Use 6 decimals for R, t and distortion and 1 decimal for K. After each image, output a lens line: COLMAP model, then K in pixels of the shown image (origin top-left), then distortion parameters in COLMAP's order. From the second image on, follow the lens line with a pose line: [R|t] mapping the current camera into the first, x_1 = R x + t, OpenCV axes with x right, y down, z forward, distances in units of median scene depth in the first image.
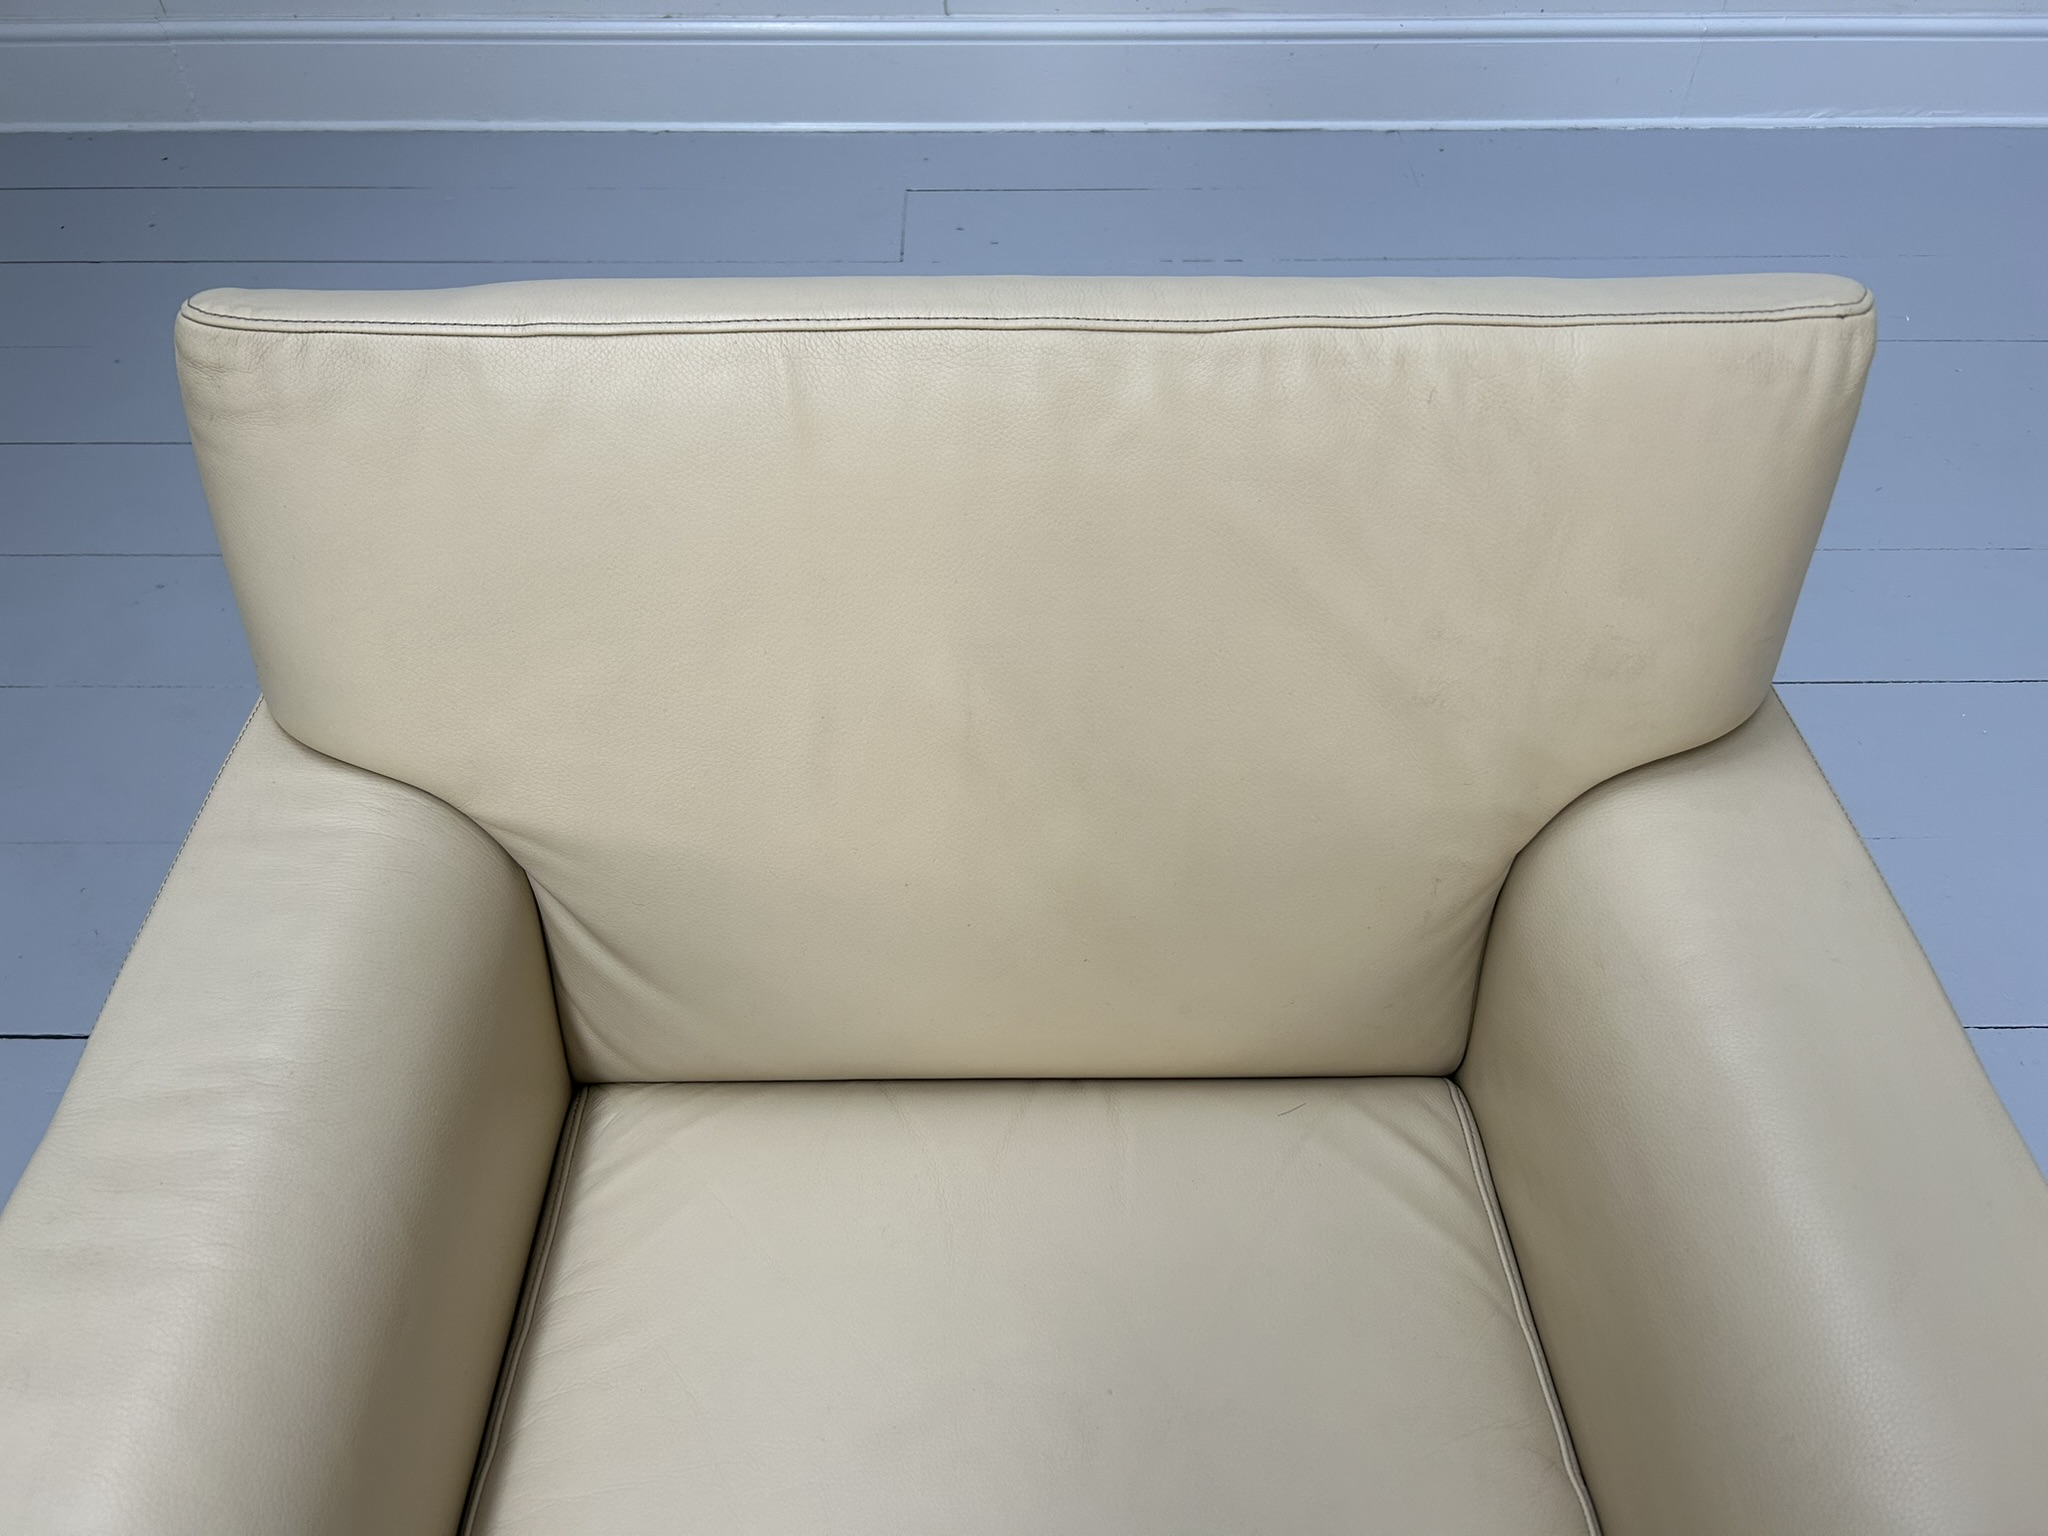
lens RADIAL K [[1553.7, 0, 1010.3], [0, 1553.7, 760.5], [0, 0, 1]] dist [0.033133, -0.035201]
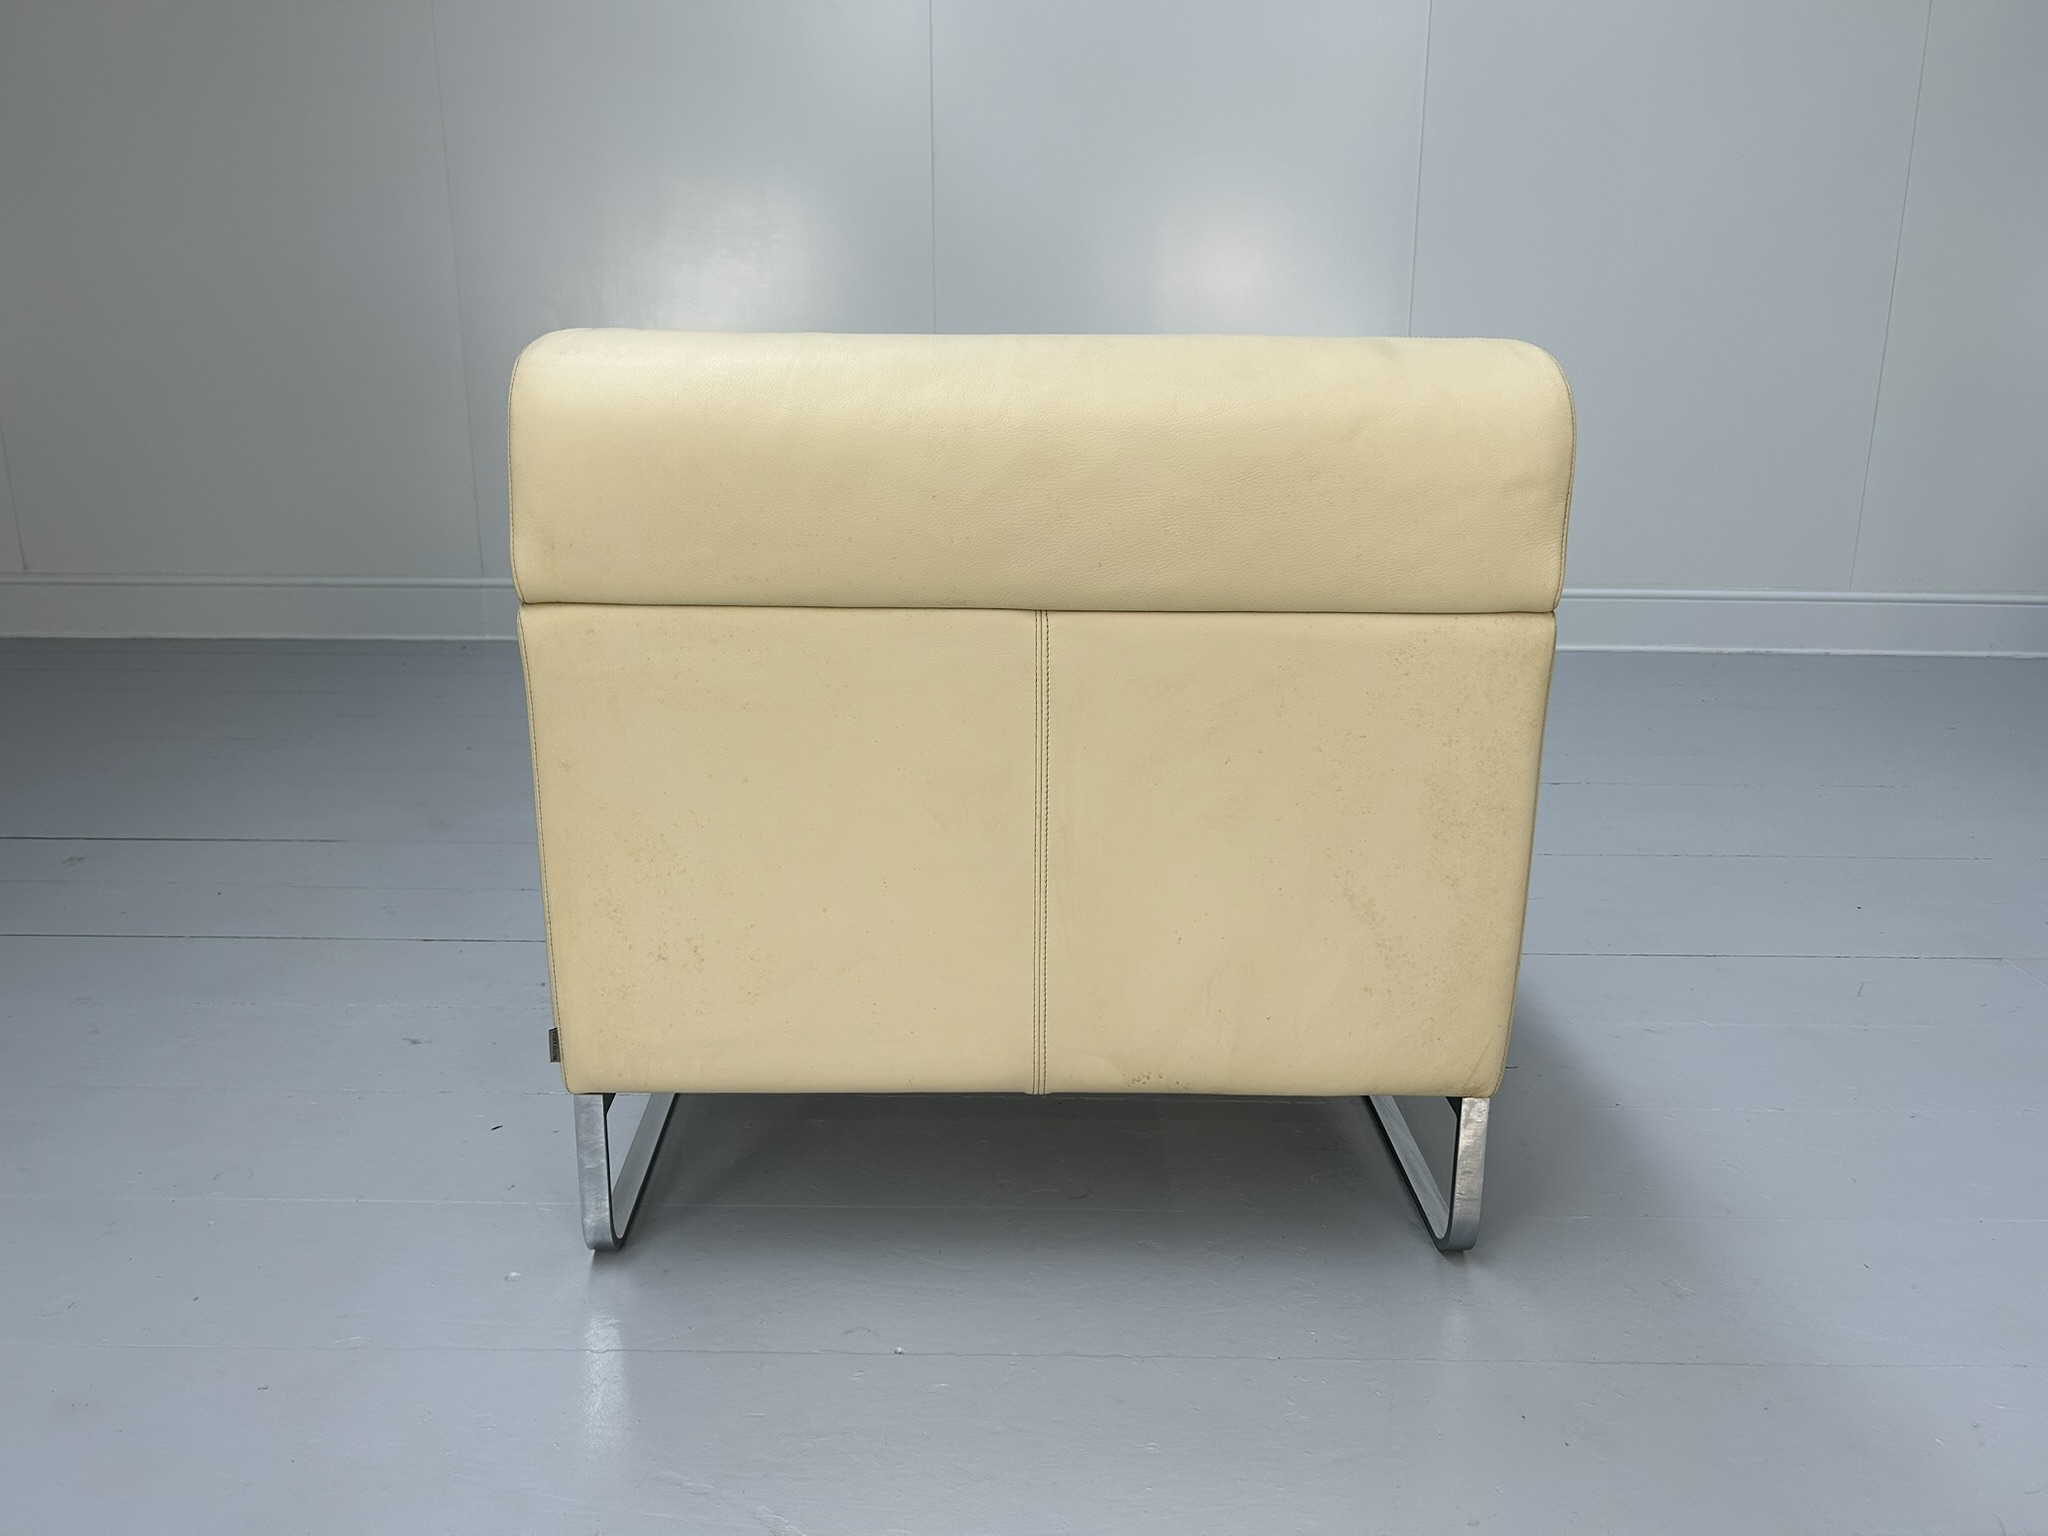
lens RADIAL K [[1553.7, 0, 1007.7], [0, 1553.7, 774.7], [0, 0, 1]] dist [0.033133, -0.035201]
pose [[0.999863, 0.012360, -0.011023, 0.180697], [-0.016297, 0.852724, -0.522107, 1.883585], [0.002946, 0.522215, 0.852809, -1.085435]]
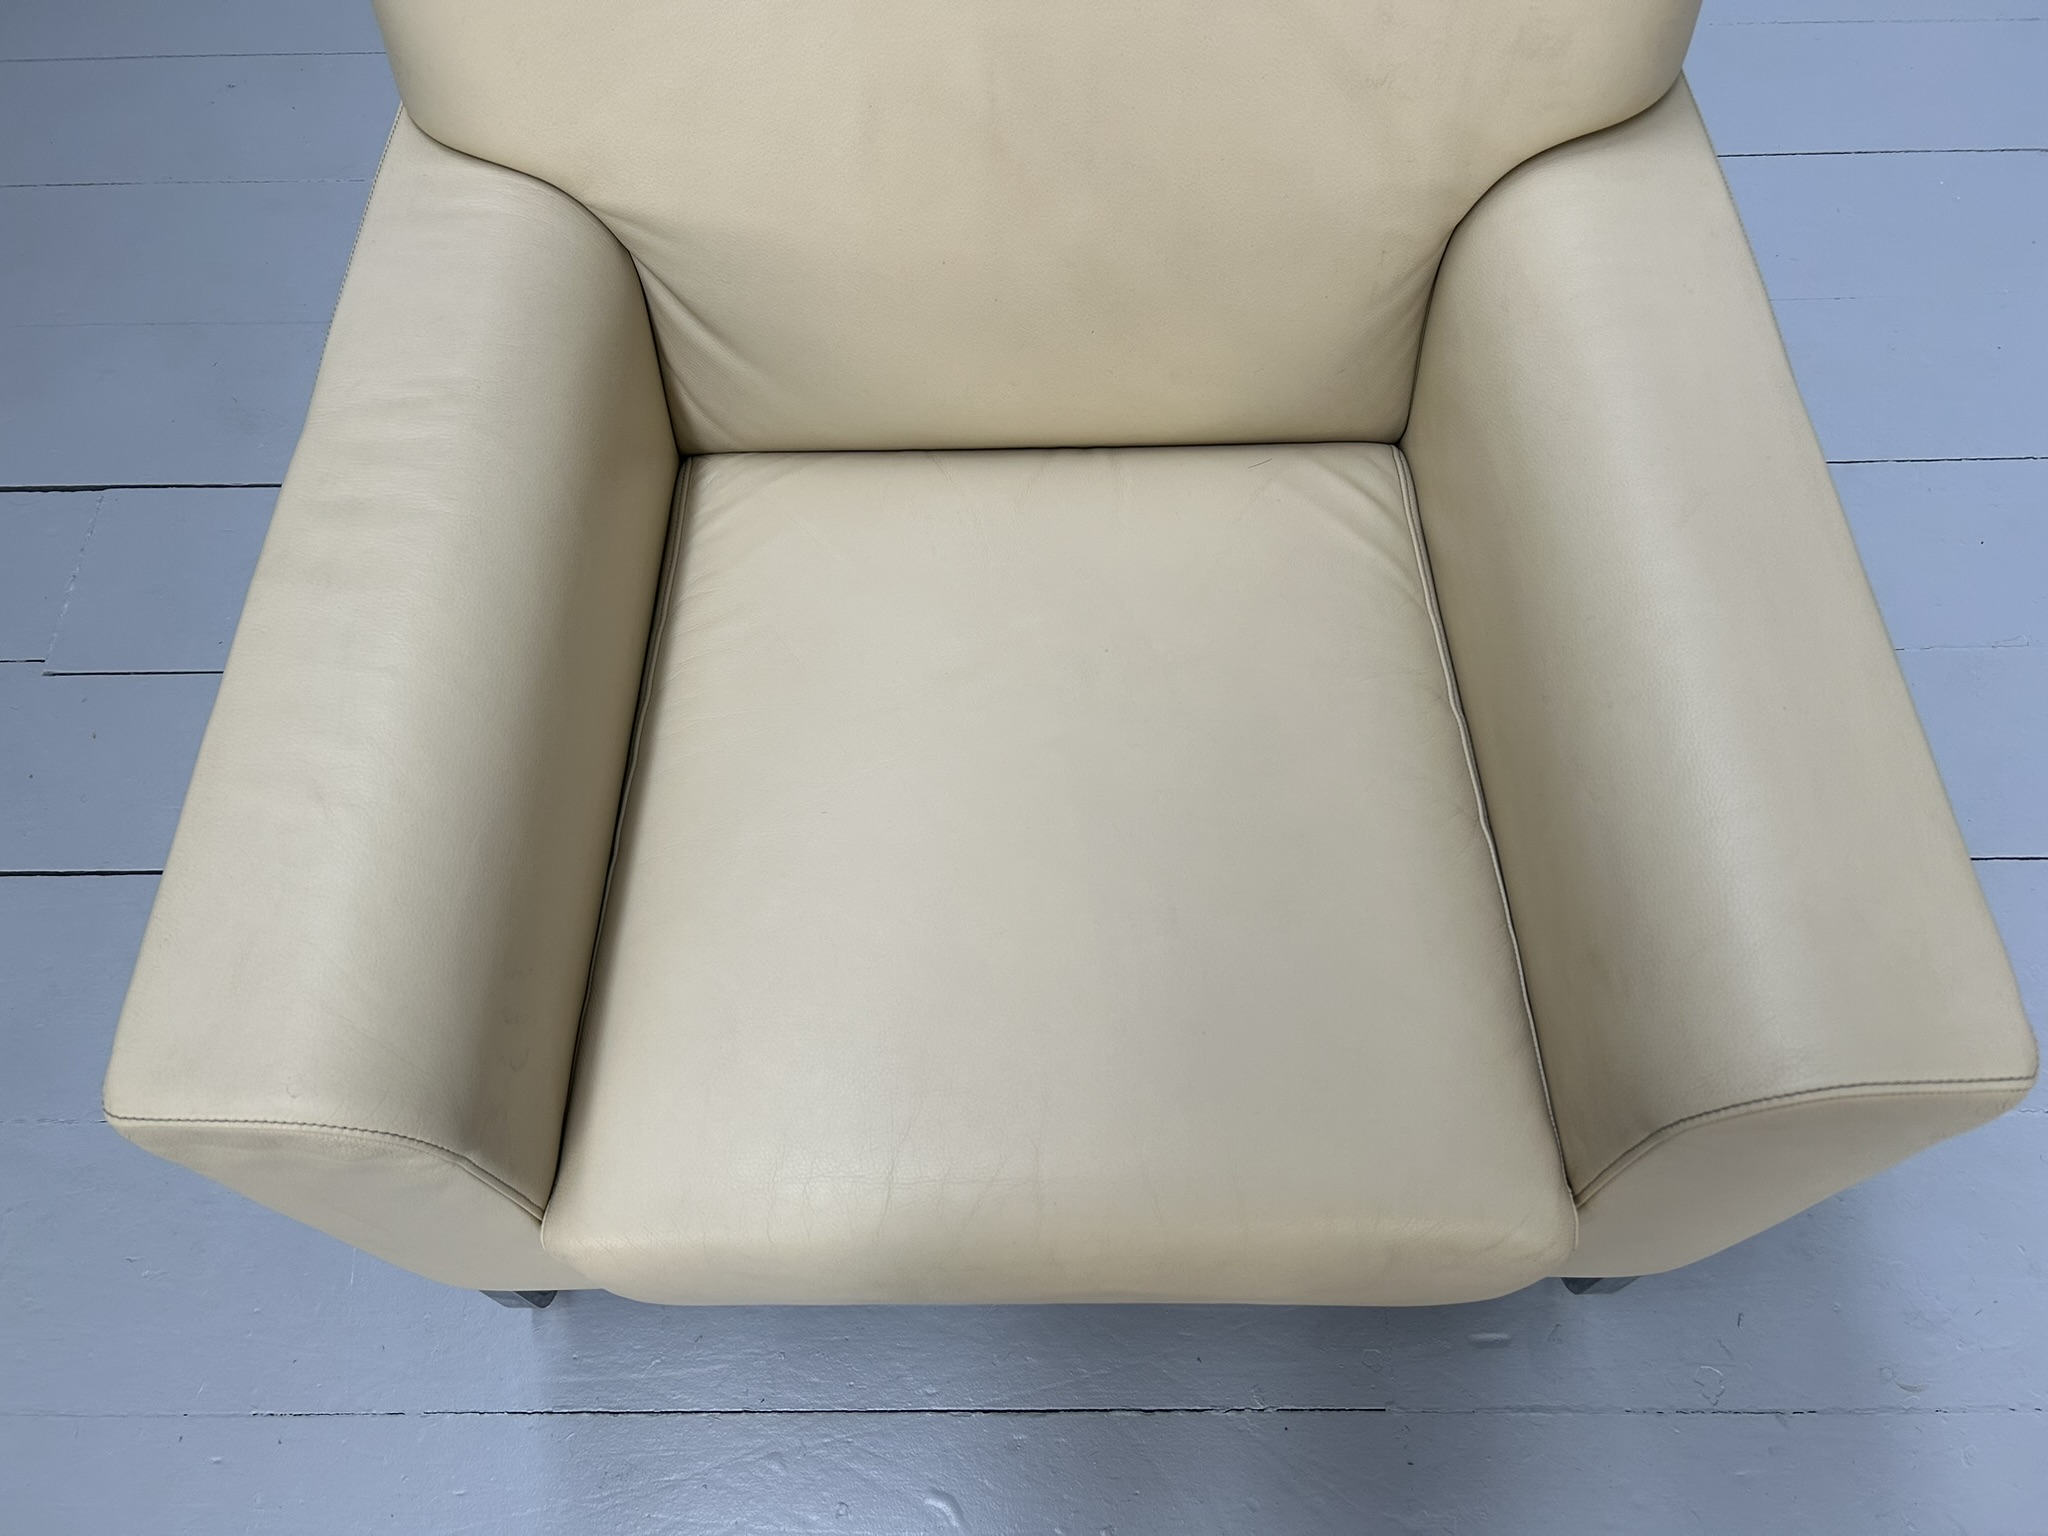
lens RADIAL K [[1553.7, 0, 1015.8], [0, 1553.7, 770.2], [0, 0, 1]] dist [0.033133, -0.035201]
pose [[0.999679, -0.006069, -0.024614, 0.017125], [0.012257, 0.965614, 0.259691, 0.151740], [0.022192, -0.259909, 0.965378, -0.289341]]
